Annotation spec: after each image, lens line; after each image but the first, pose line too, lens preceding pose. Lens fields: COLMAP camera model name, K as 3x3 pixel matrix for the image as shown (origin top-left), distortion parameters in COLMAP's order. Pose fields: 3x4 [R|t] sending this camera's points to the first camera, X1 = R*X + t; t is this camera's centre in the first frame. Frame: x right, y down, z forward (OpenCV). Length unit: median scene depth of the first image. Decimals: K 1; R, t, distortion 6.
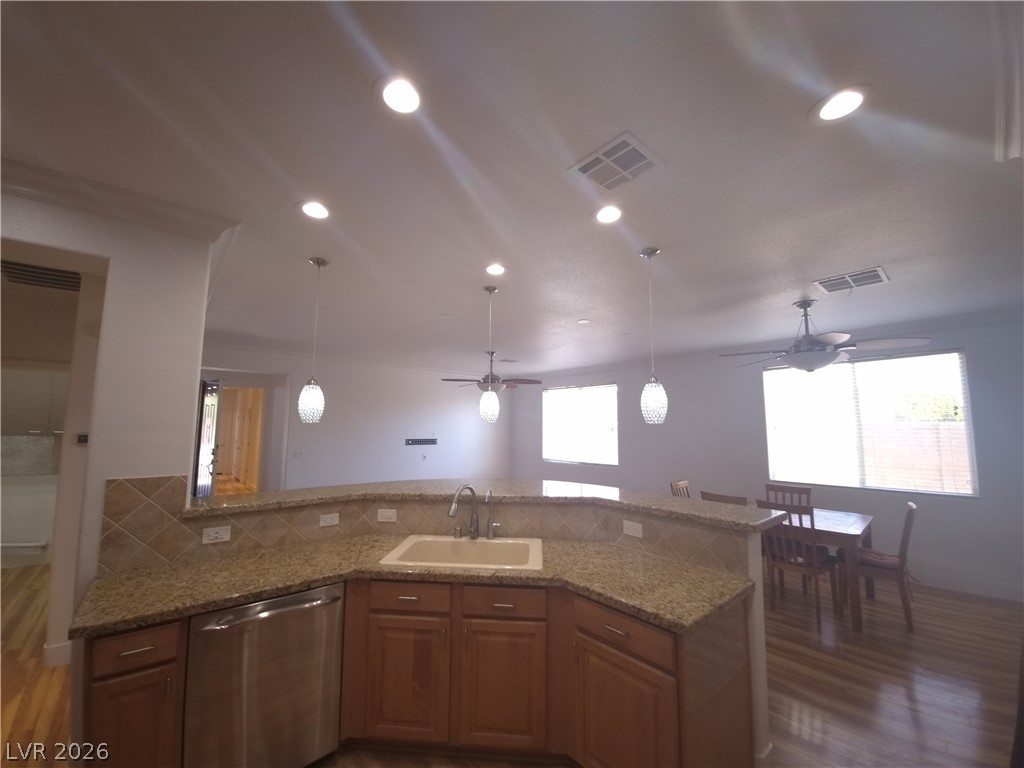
lens RADIAL K [[403.6, 0, 503.5], [0, 403.6, 388.6], [0, 0, 1]] dist [0.002310, -0.002510]
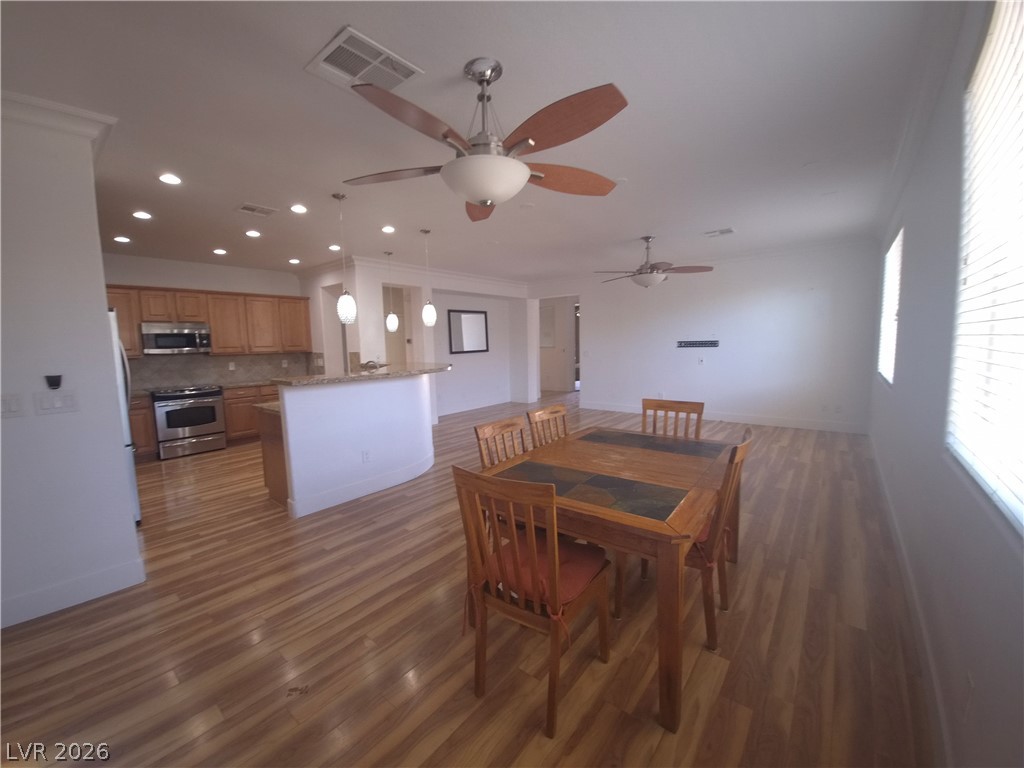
lens RADIAL K [[403.6, 0, 498.4], [0, 403.6, 381.9], [0, 0, 1]] dist [0.002310, -0.002510]
pose [[0.165223, 0.083088, -0.982750, 0.785631], [0.121729, 0.987108, 0.103922, 0.085769], [0.978715, -0.136800, 0.152979, 0.521302]]
